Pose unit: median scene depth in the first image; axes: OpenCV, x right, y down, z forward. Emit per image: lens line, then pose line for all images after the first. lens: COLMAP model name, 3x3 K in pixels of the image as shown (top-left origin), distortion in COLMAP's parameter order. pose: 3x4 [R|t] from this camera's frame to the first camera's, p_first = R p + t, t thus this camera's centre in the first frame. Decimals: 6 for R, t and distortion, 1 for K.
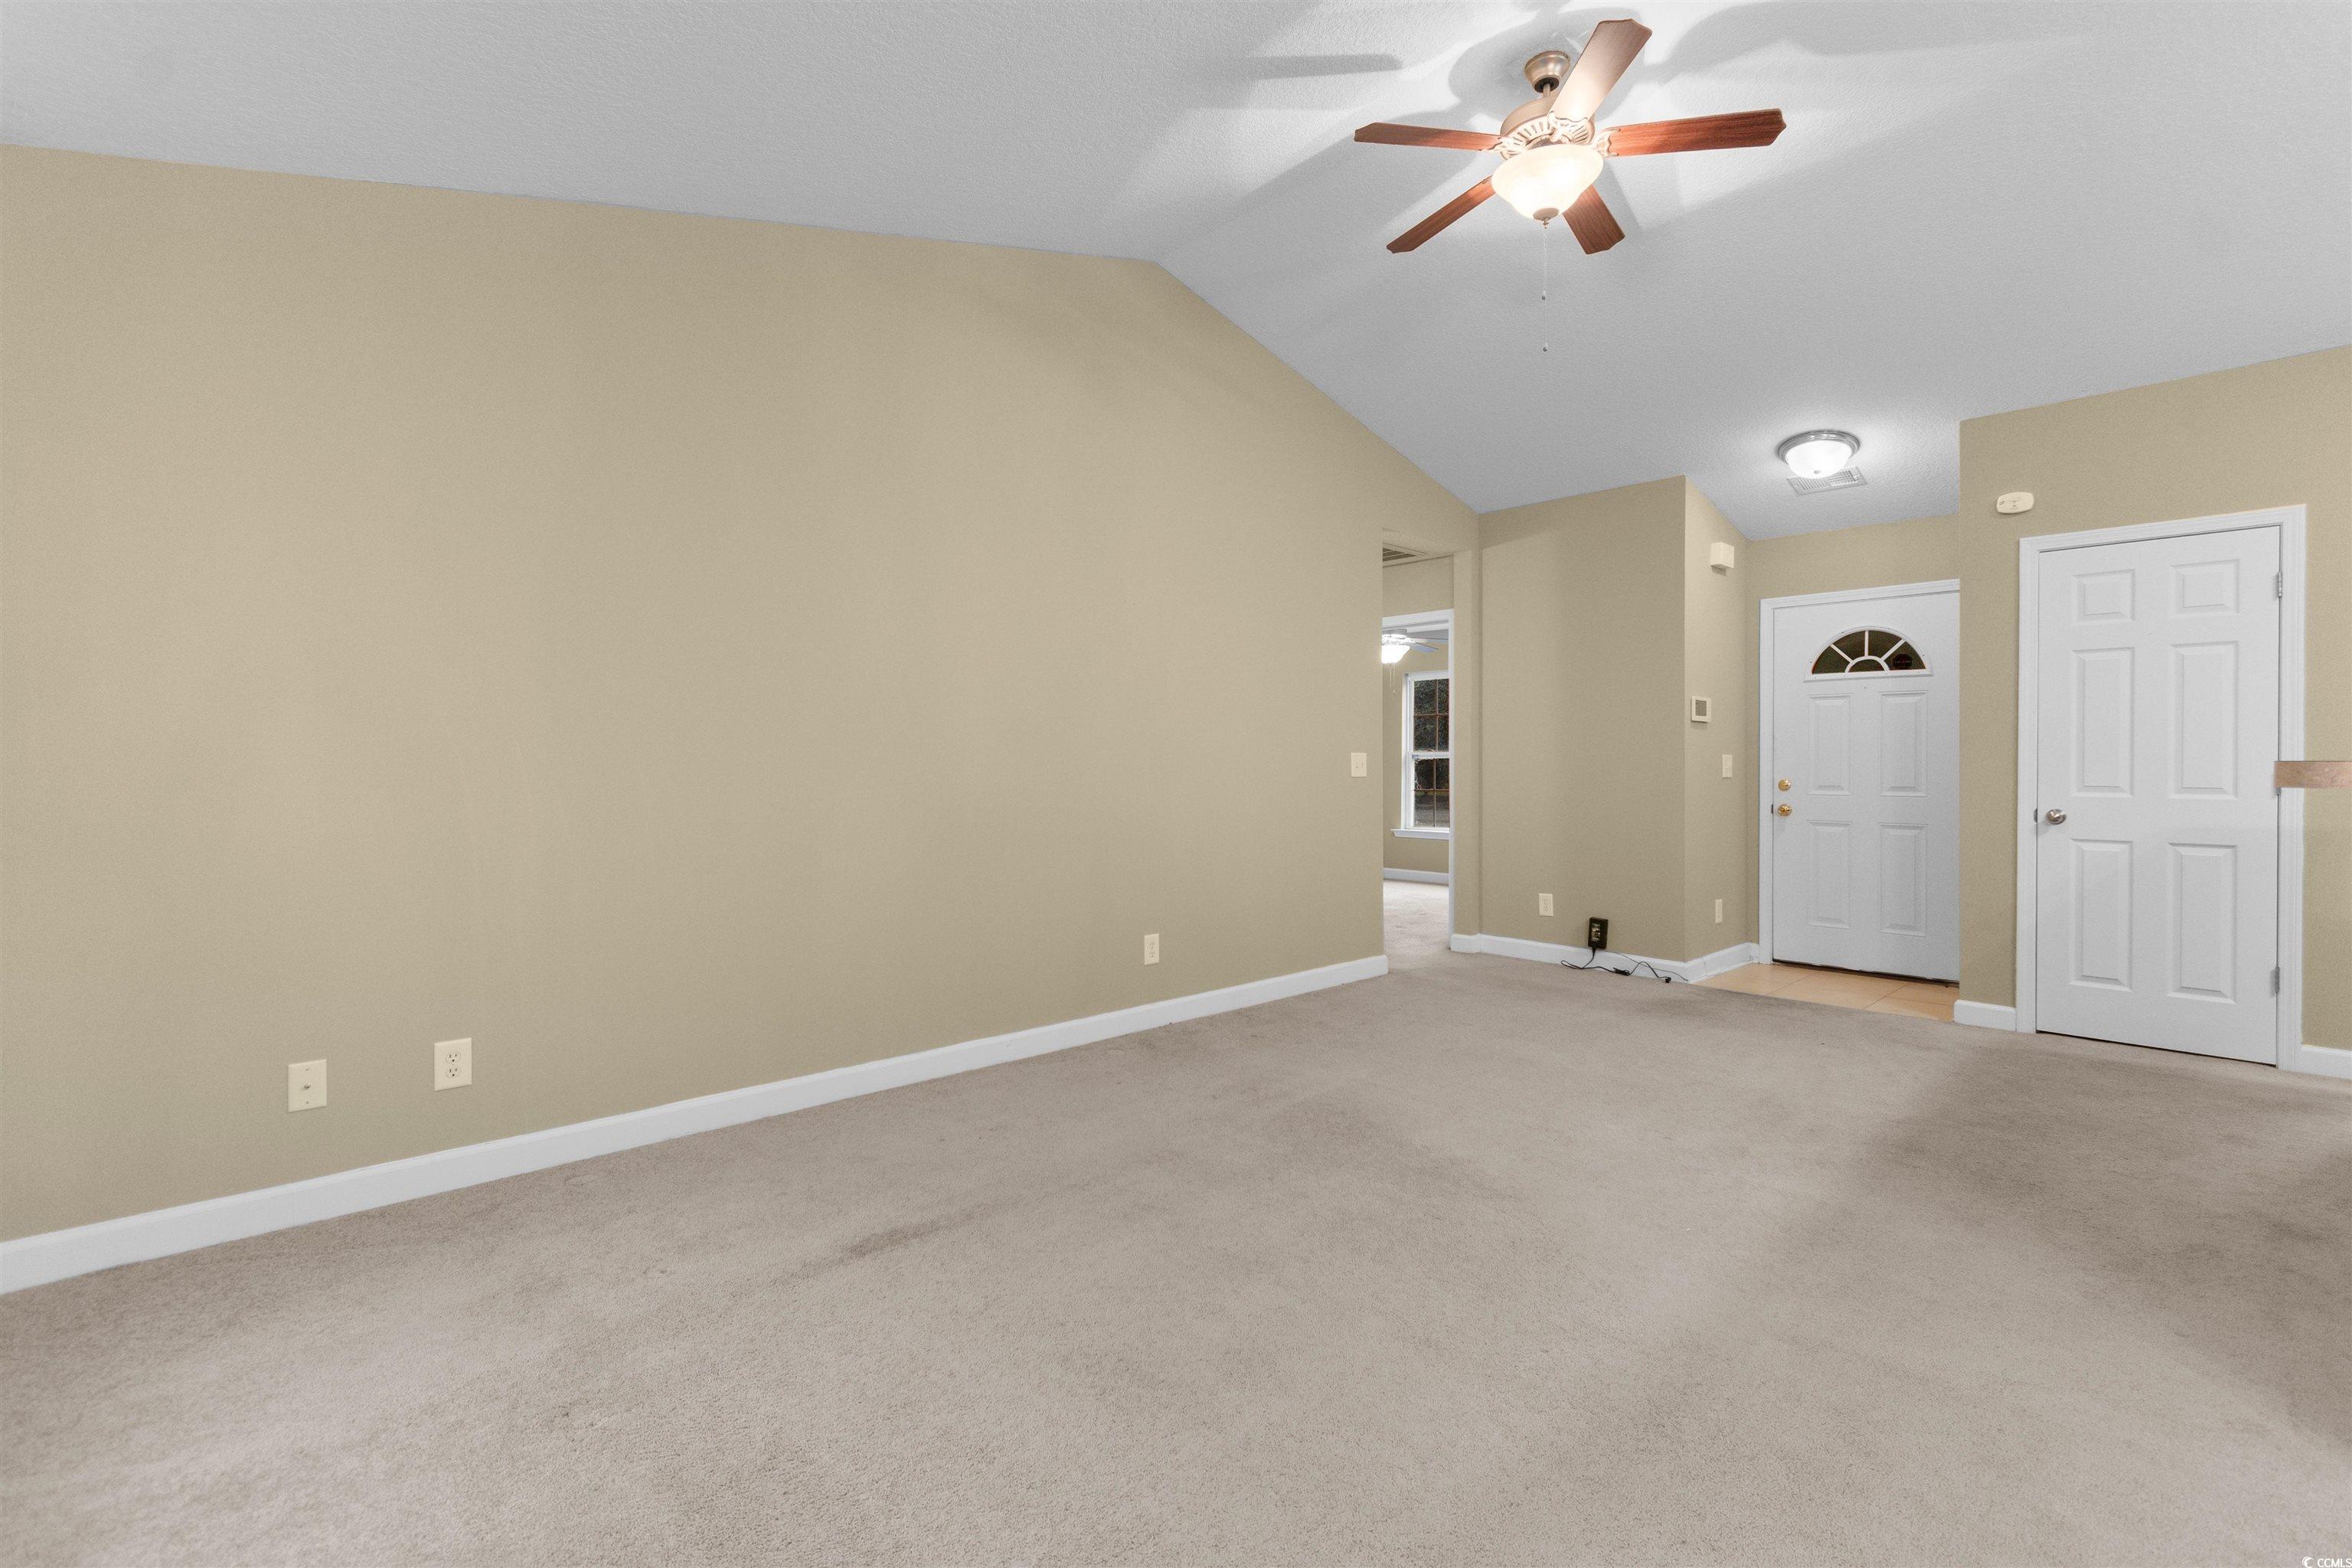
lens RADIAL K [[1041.8, 0, 1176.3], [0, 1041.8, 772.2], [0, 0, 1]] dist [0.002387, -0.001675]
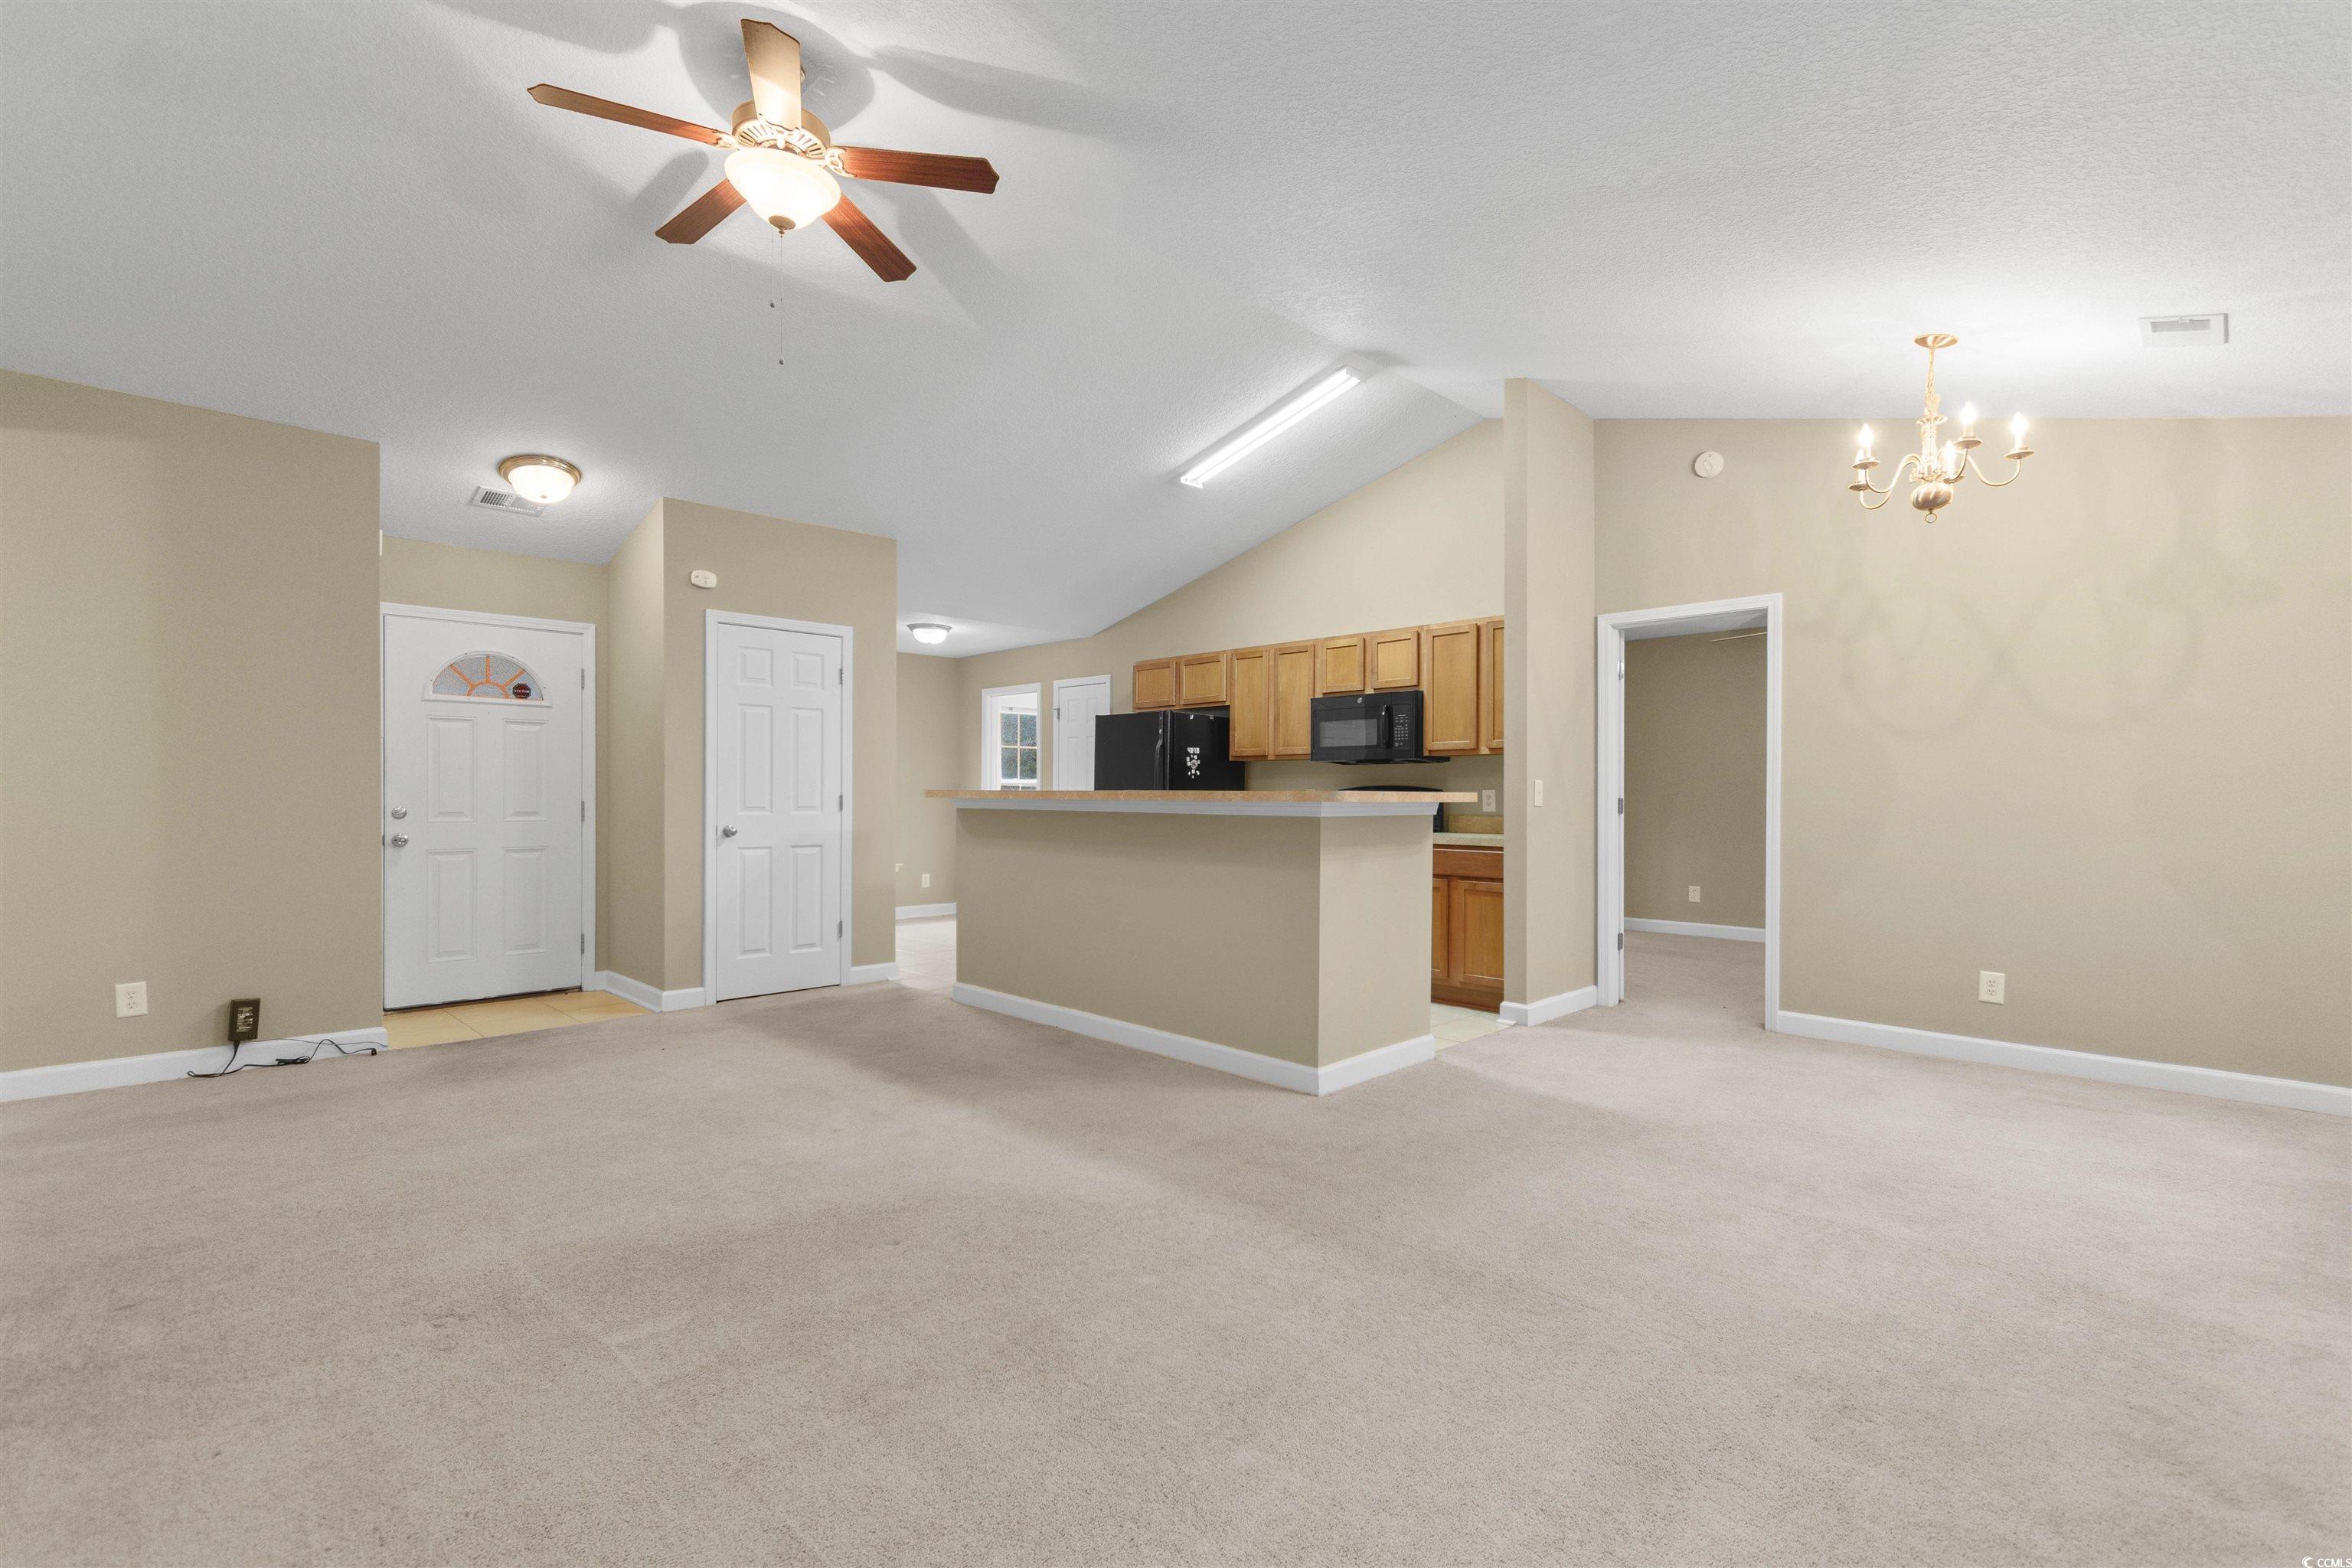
lens RADIAL K [[1041.8, 0, 1177.9], [0, 1041.8, 791.0], [0, 0, 1]] dist [0.002387, -0.001675]
pose [[-0.036541, 0.002158, 0.999330, -0.409673], [0.006507, 0.999977, -0.001921, -0.000442], [-0.999311, 0.006432, -0.036554, 0.434810]]
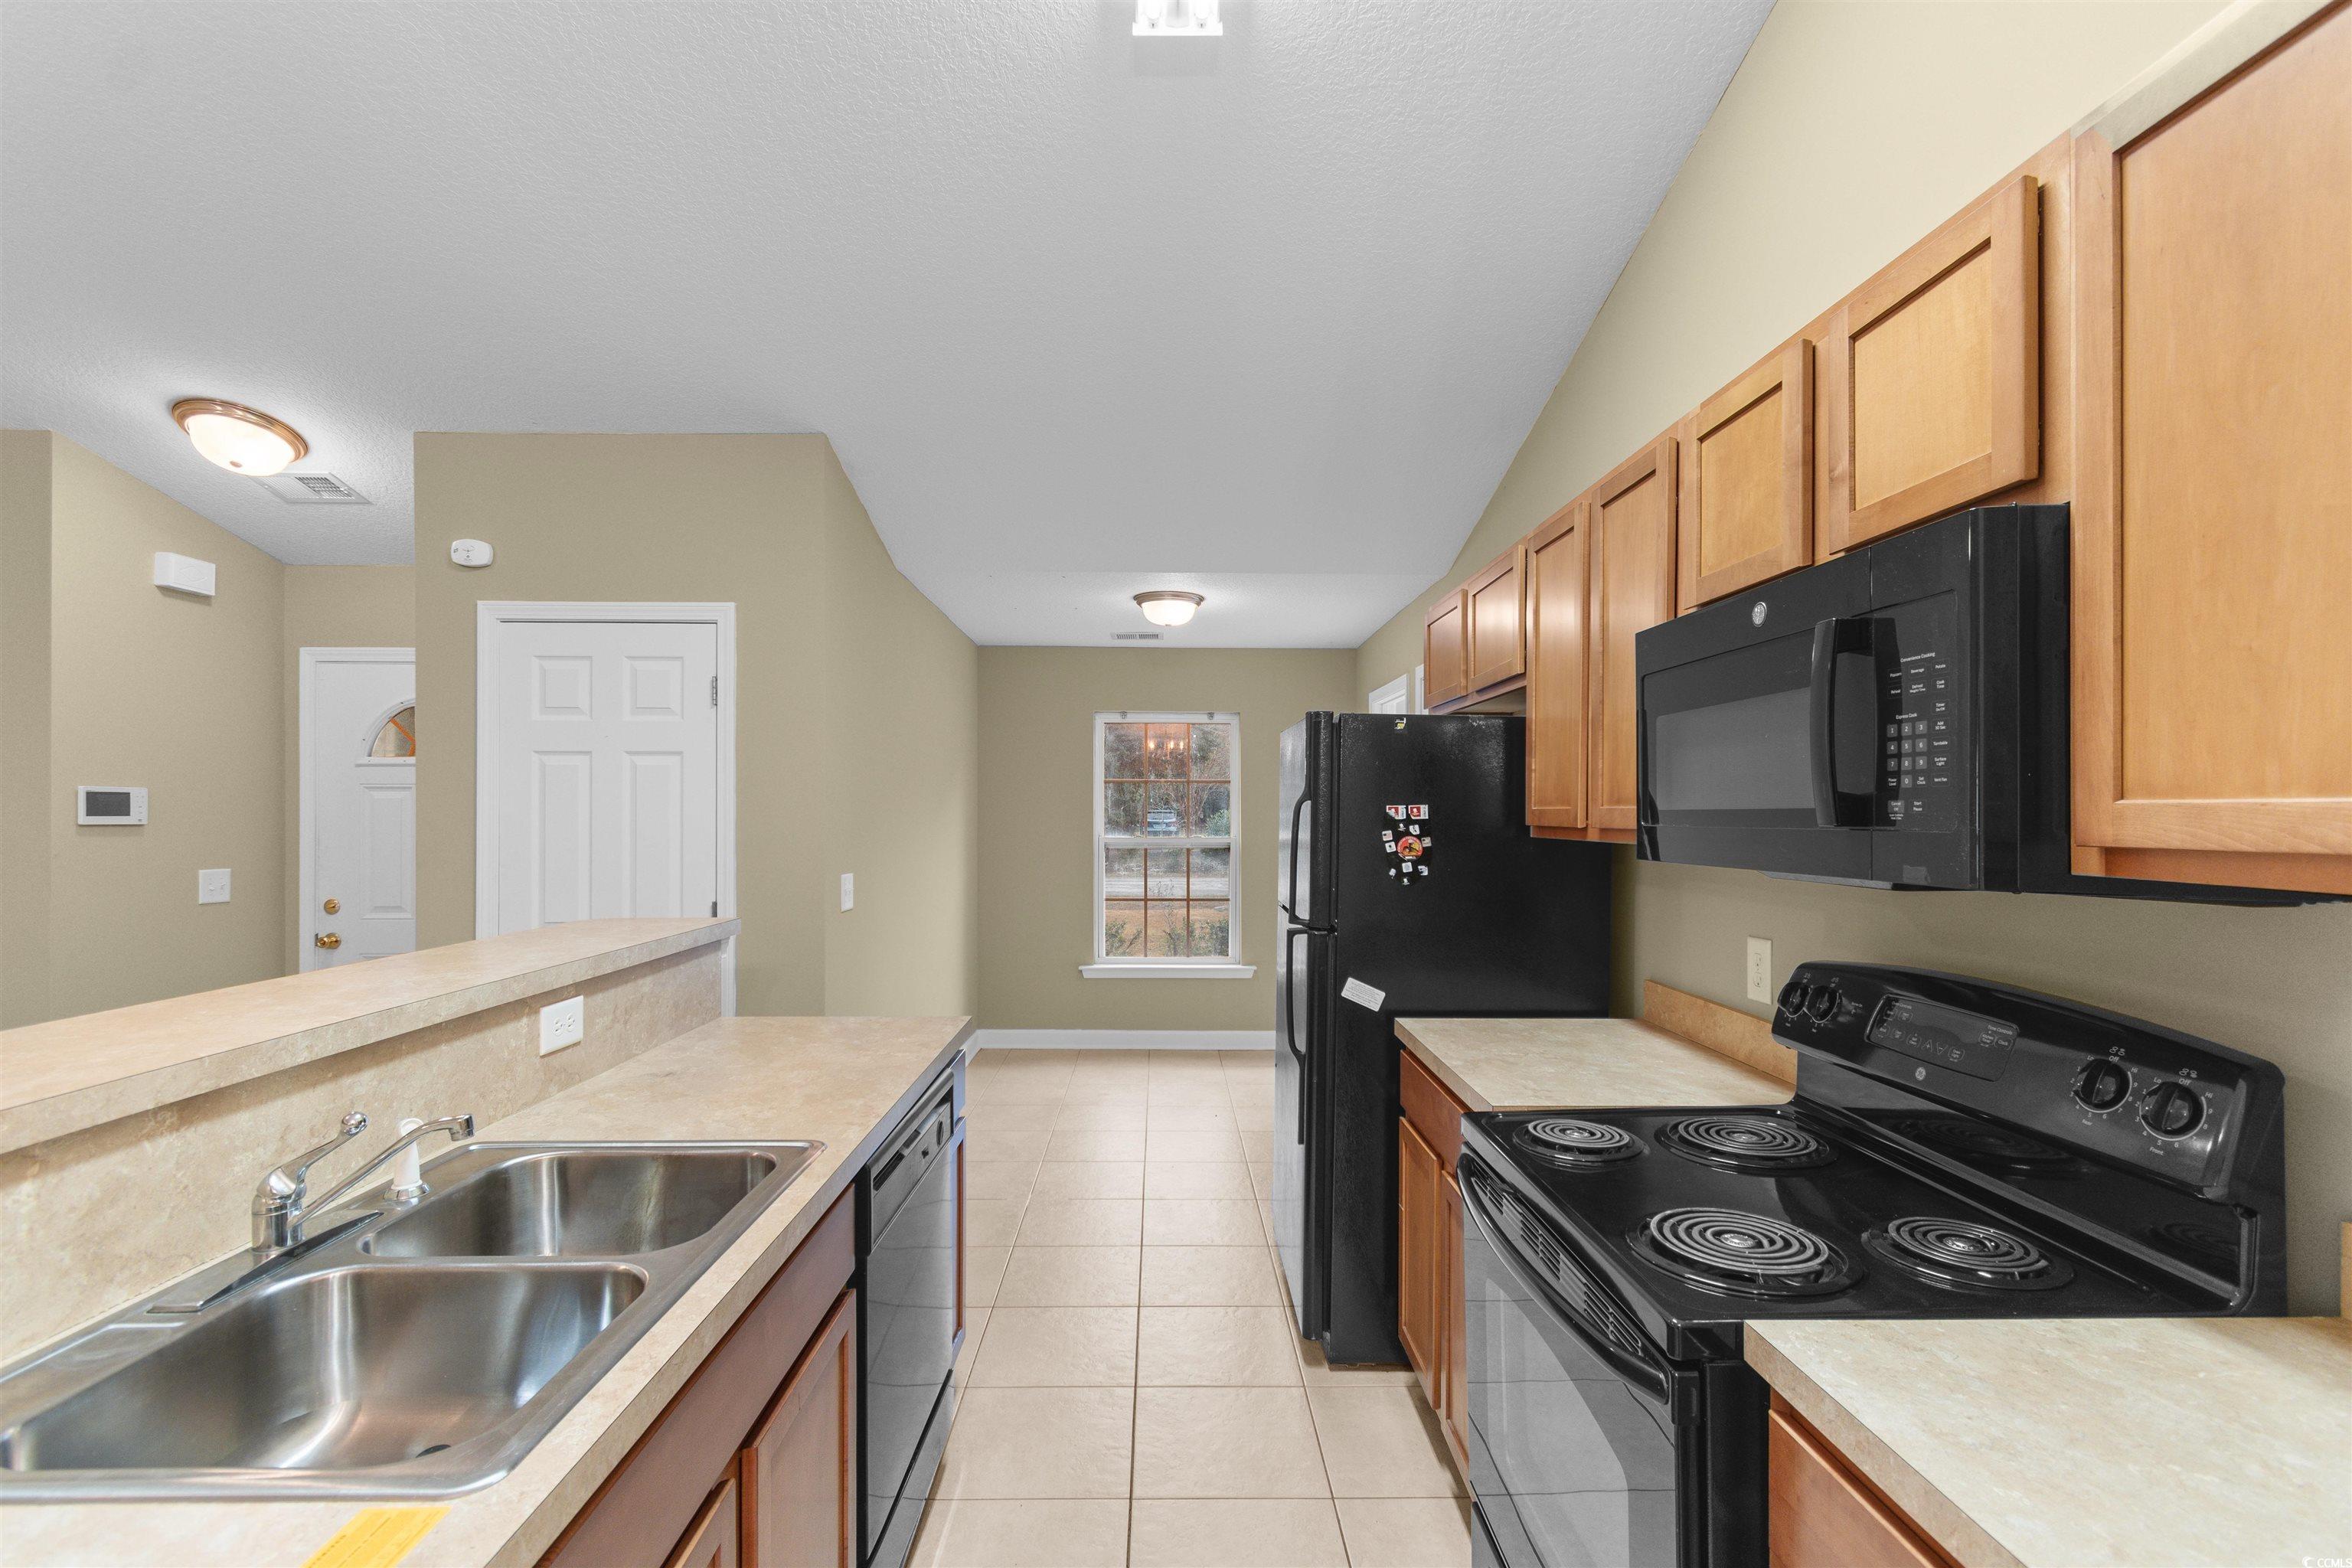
lens RADIAL K [[1041.8, 0, 1178.3], [0, 1041.8, 813.5], [0, 0, 1]] dist [0.002387, -0.001675]
pose [[0.662642, 0.000370, 0.748936, 0.518660], [0.005846, 0.999967, -0.005666, -0.054449], [-0.748913, 0.008132, 0.662618, 0.097313]]
